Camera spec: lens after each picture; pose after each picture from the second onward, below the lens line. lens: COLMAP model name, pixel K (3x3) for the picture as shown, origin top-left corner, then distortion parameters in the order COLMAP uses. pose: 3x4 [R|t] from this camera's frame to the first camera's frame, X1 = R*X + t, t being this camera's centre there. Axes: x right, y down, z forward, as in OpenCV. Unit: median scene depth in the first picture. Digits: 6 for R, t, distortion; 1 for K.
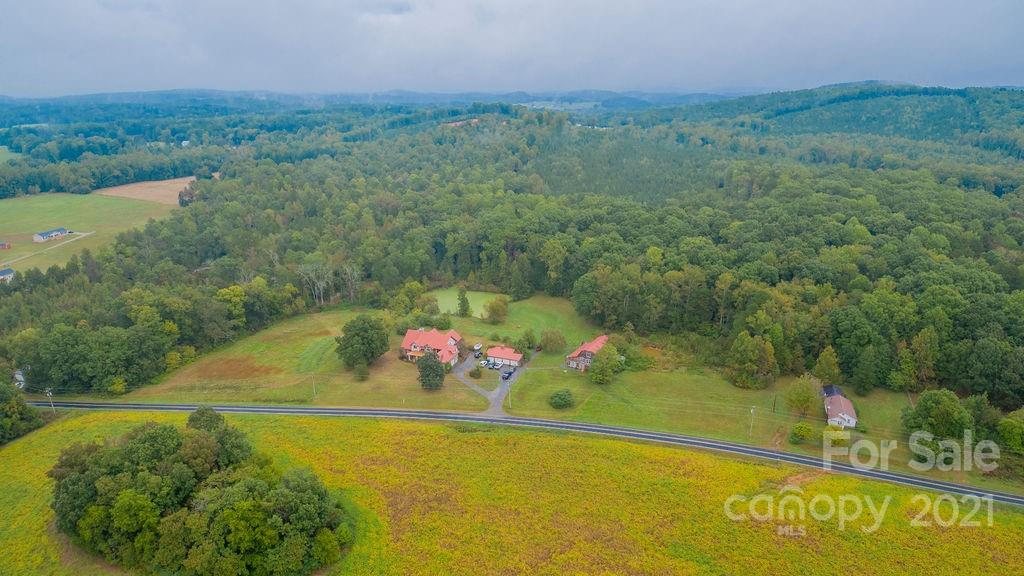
lens RADIAL K [[597.0, 0, 512.0], [0, 597.0, 288.0], [0, 0, 1]] dist [0.108114, -0.142636]
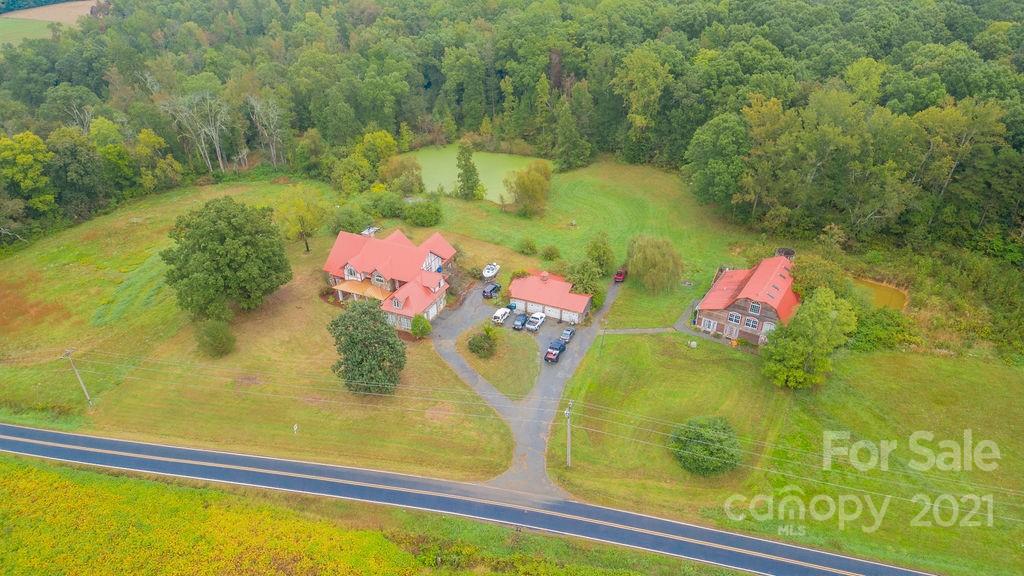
lens RADIAL K [[597.0, 0, 512.0], [0, 597.0, 288.0], [0, 0, 1]] dist [0.108114, -0.142636]
pose [[0.998902, 0.024561, -0.039893, -0.019393], [-0.015234, 0.975565, 0.219184, 0.007228], [0.044301, -0.218336, 0.974868, 0.490790]]
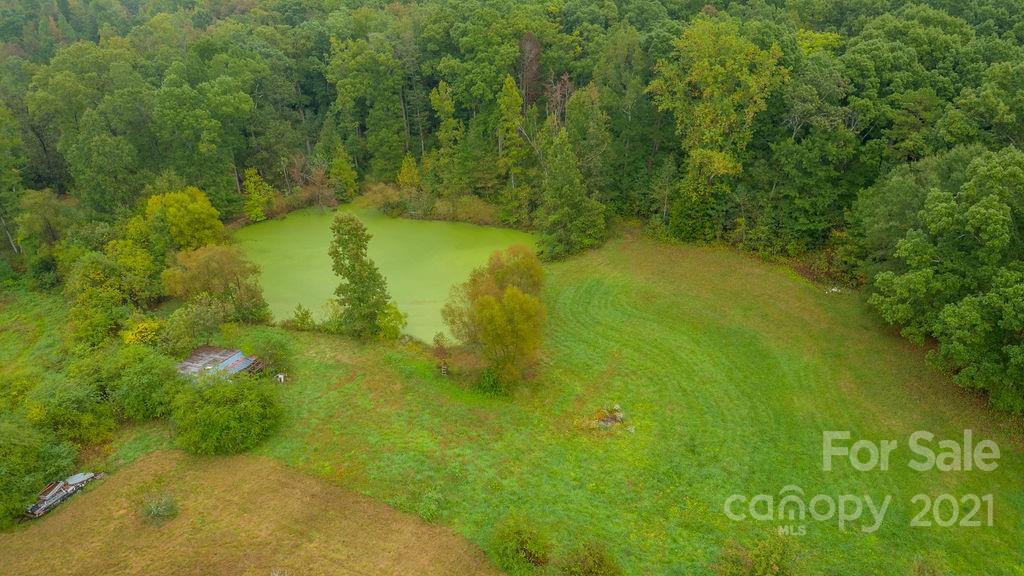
lens RADIAL K [[597.0, 0, 512.0], [0, 597.0, 288.0], [0, 0, 1]] dist [0.108114, -0.142636]
pose [[0.998623, -0.013328, 0.050745, -0.035344], [0.004638, 0.985837, 0.167643, -0.014169], [-0.052261, -0.167177, 0.984541, 0.812135]]
